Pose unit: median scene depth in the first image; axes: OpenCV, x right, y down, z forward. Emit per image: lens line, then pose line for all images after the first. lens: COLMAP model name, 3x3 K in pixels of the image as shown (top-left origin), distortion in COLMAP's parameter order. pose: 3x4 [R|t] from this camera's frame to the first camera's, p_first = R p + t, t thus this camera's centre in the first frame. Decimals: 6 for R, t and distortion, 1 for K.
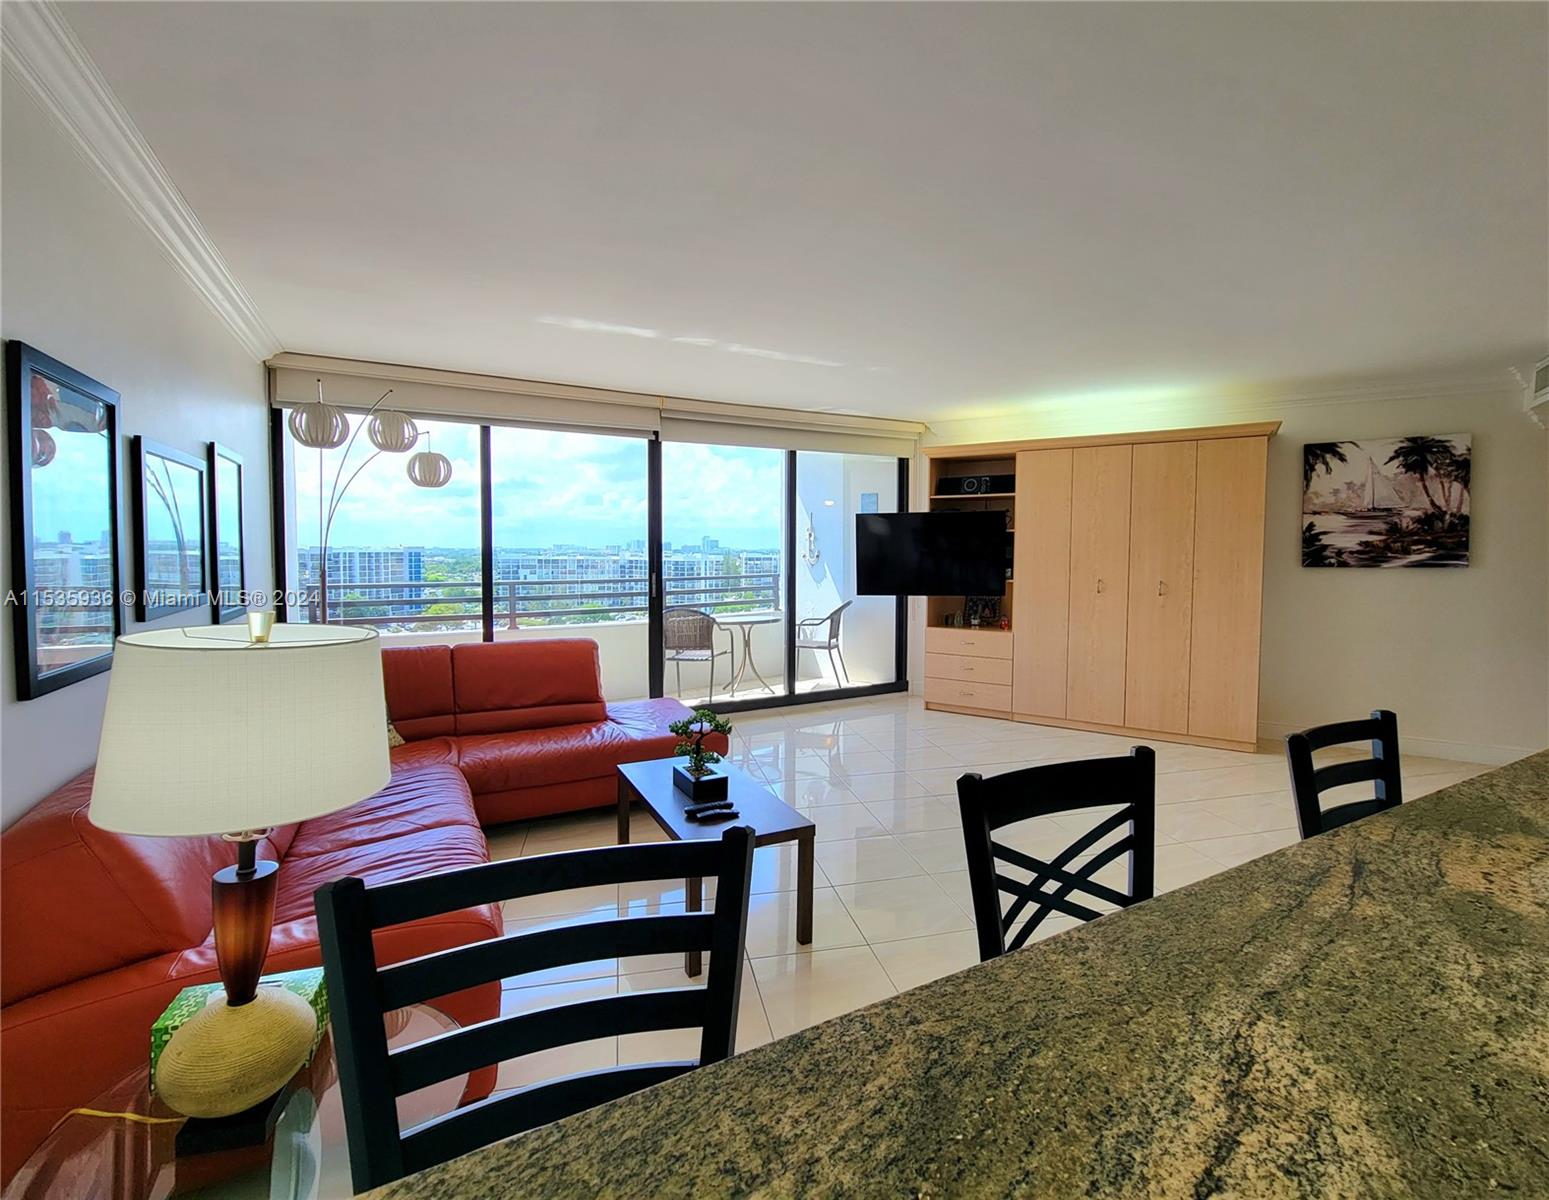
lens RADIAL K [[709.1, 0, 785.8], [0, 709.1, 576.8], [0, 0, 1]] dist [0.000637, 0.000891]
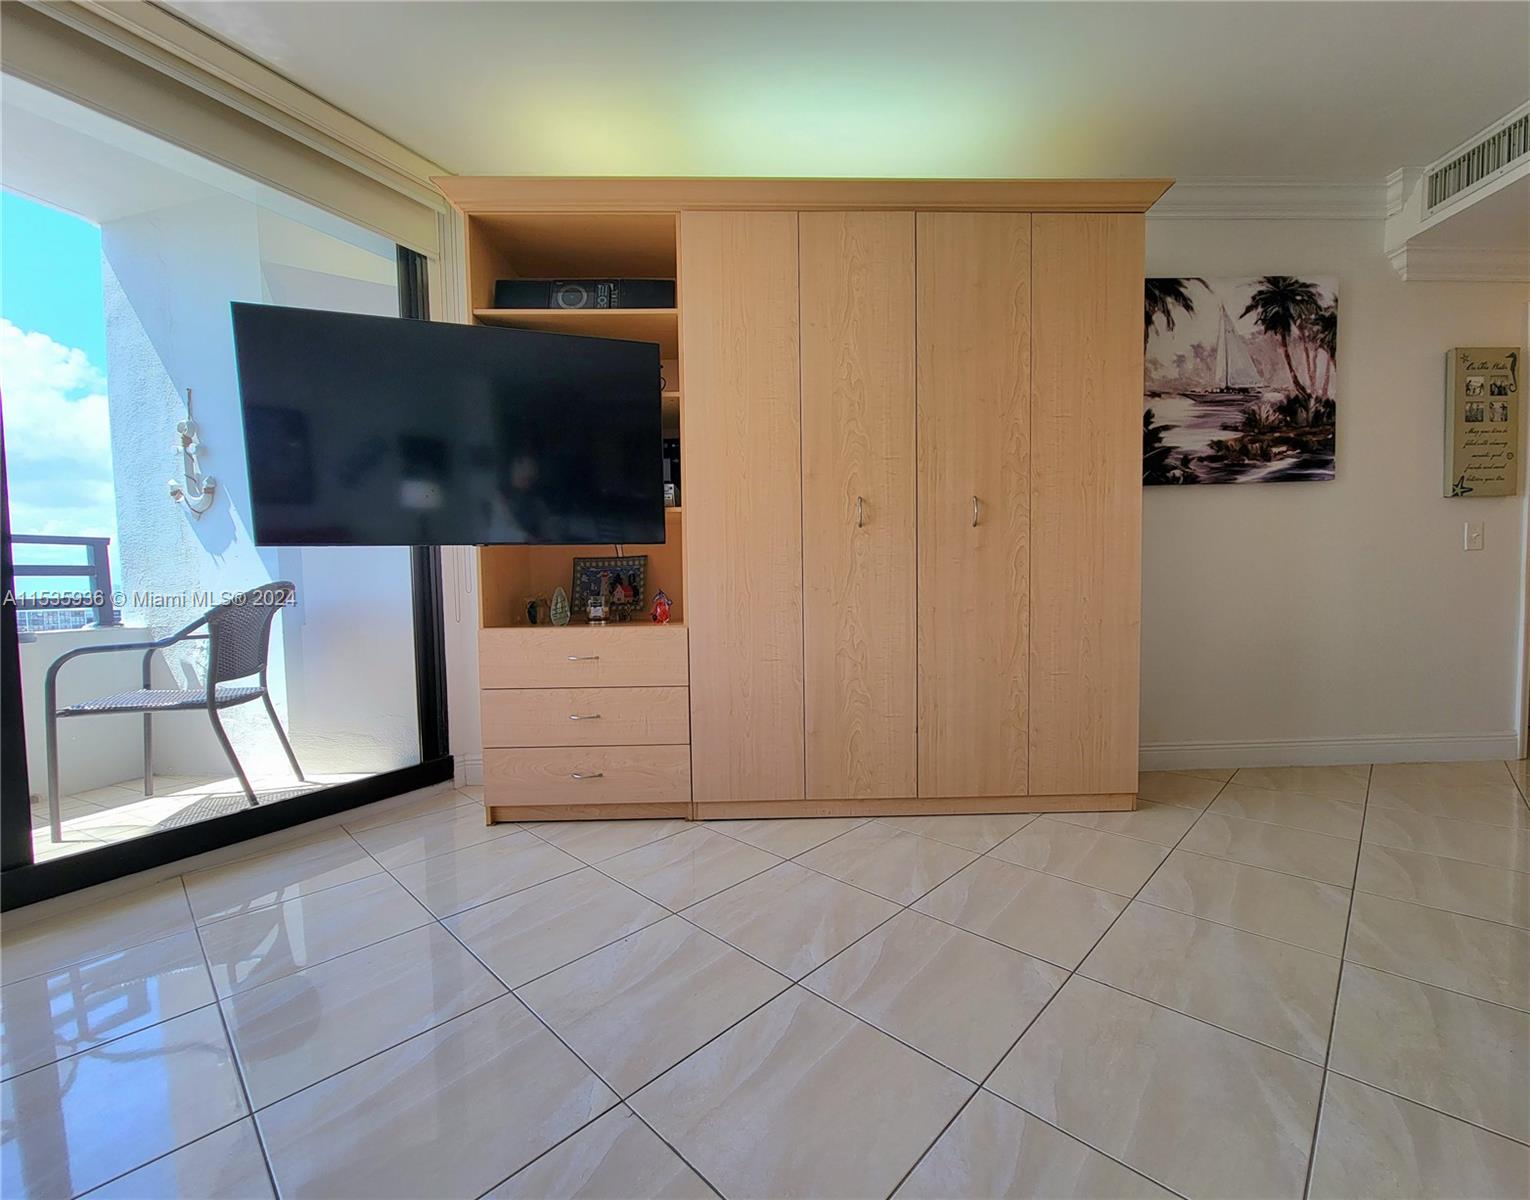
lens RADIAL K [[688.1, 0, 802.7], [0, 688.1, 616.9], [0, 0, 1]] dist [-0.003387, -0.000019]
pose [[0.834245, -0.046072, 0.549465, 0.164536], [0.041447, 0.998924, 0.020830, 0.077235], [-0.549834, 0.005397, 0.835257, 0.685308]]
